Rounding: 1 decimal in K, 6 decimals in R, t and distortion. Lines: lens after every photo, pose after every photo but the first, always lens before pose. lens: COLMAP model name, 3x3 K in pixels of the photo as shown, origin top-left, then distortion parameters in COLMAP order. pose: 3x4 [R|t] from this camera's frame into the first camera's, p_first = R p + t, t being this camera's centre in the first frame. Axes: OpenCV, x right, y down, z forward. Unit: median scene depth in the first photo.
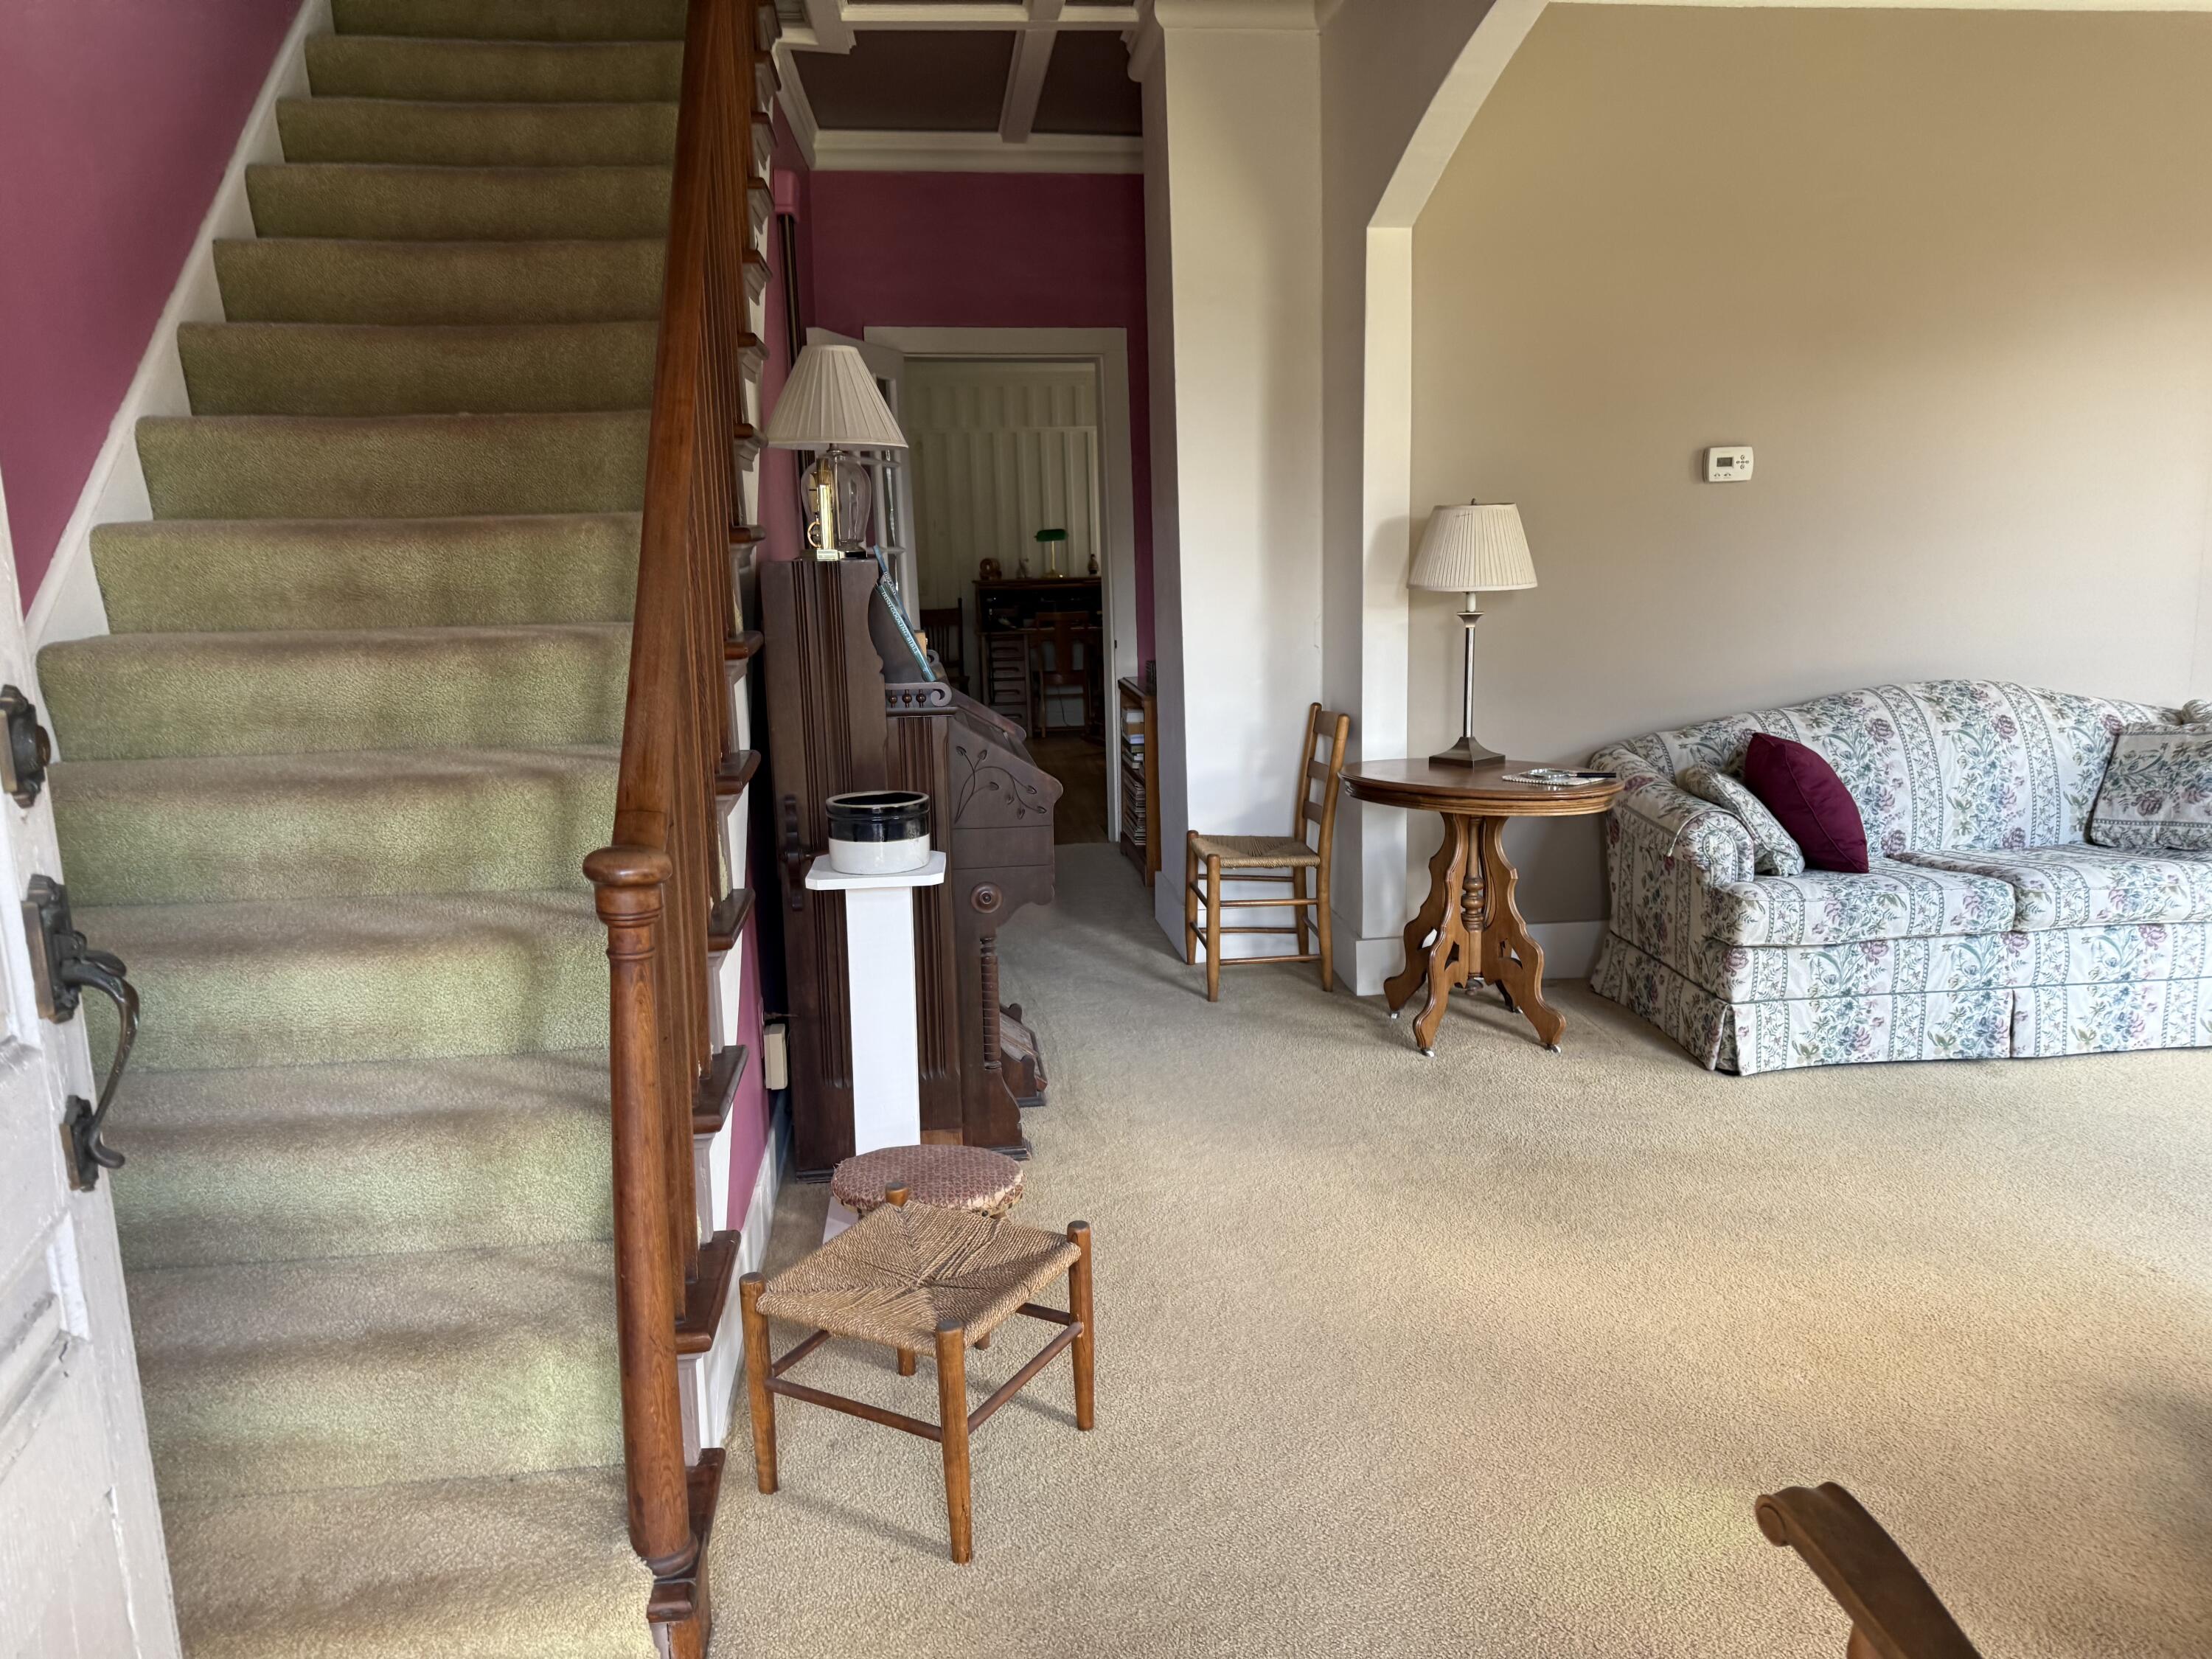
lens RADIAL K [[1558.0, 0, 1101.6], [0, 1558.0, 821.8], [0, 0, 1]] dist [0.049964, -0.071797]
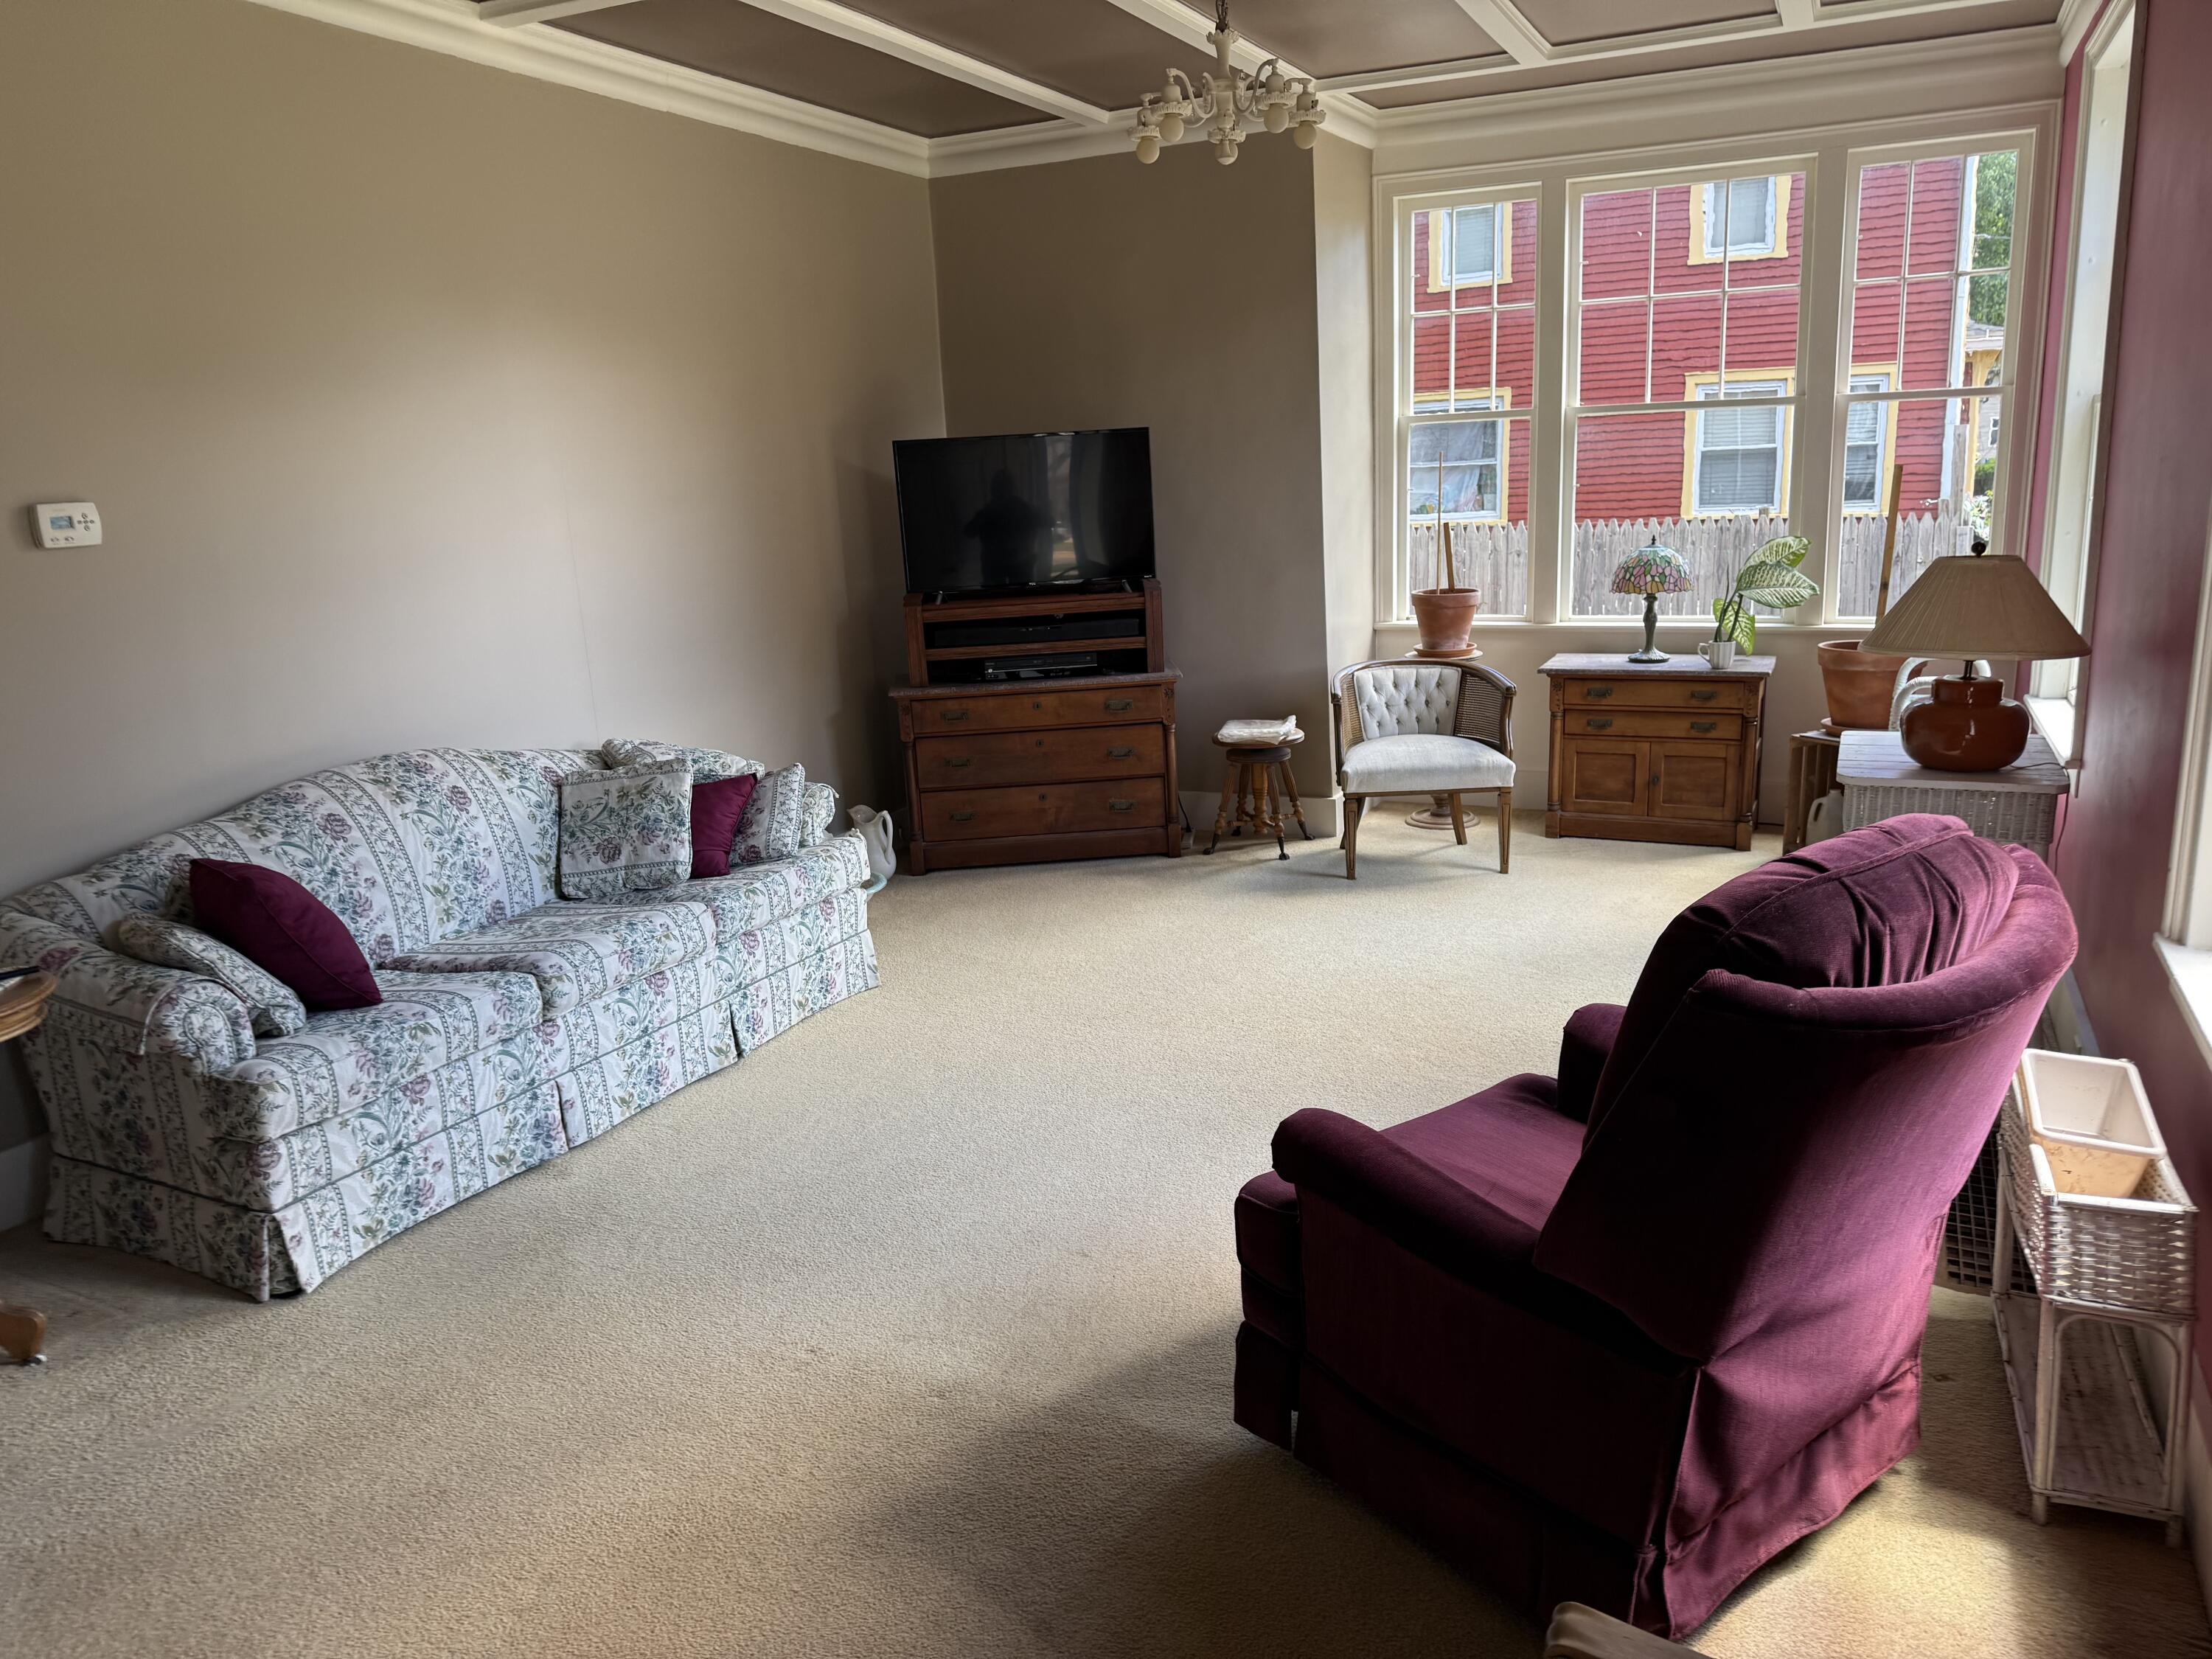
lens RADIAL K [[1558.0, 0, 1109.9], [0, 1558.0, 827.8], [0, 0, 1]] dist [0.049964, -0.071797]
pose [[0.532340, -0.186382, 0.825758, 0.005244], [0.183303, 0.977697, 0.102507, -0.075350], [-0.826447, 0.096795, 0.554632, 0.178252]]
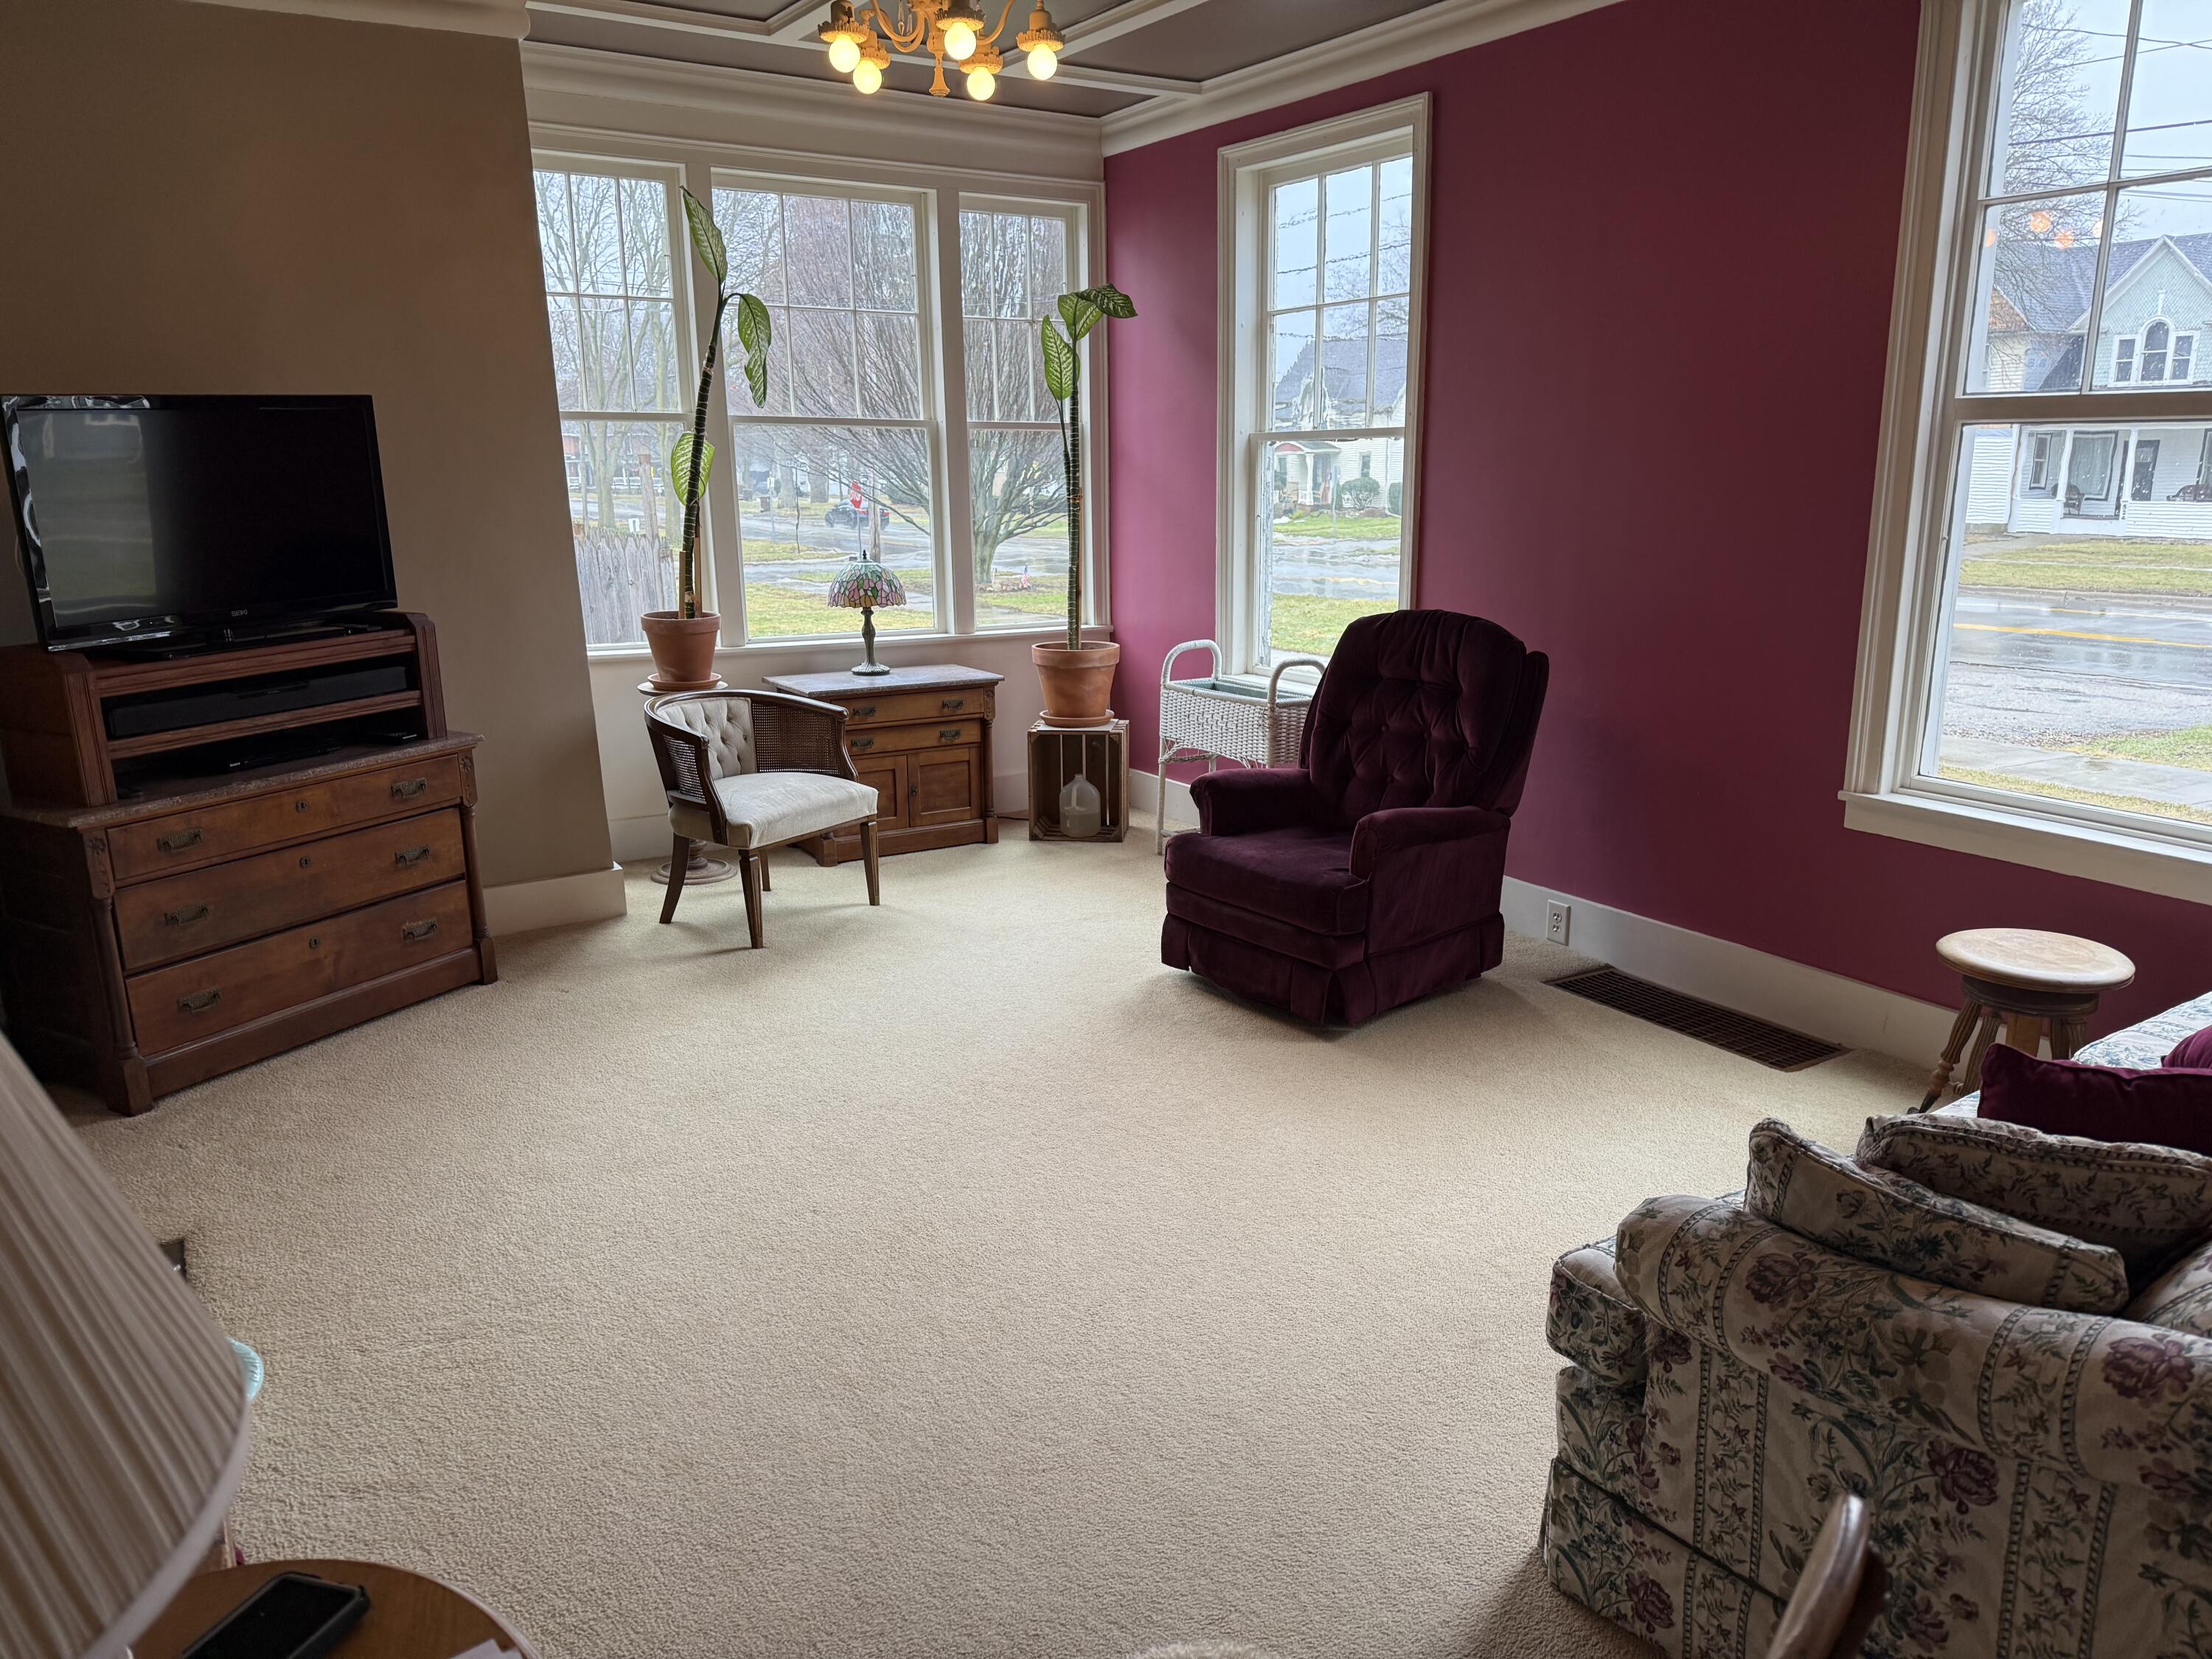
lens RADIAL K [[1558.0, 0, 1112.0], [0, 1558.0, 836.4], [0, 0, 1]] dist [0.049964, -0.071797]
pose [[-0.444078, -0.179021, 0.877922, 0.106095], [0.182760, 0.941138, 0.284357, -0.210860], [-0.877151, 0.286725, -0.385221, 0.932326]]
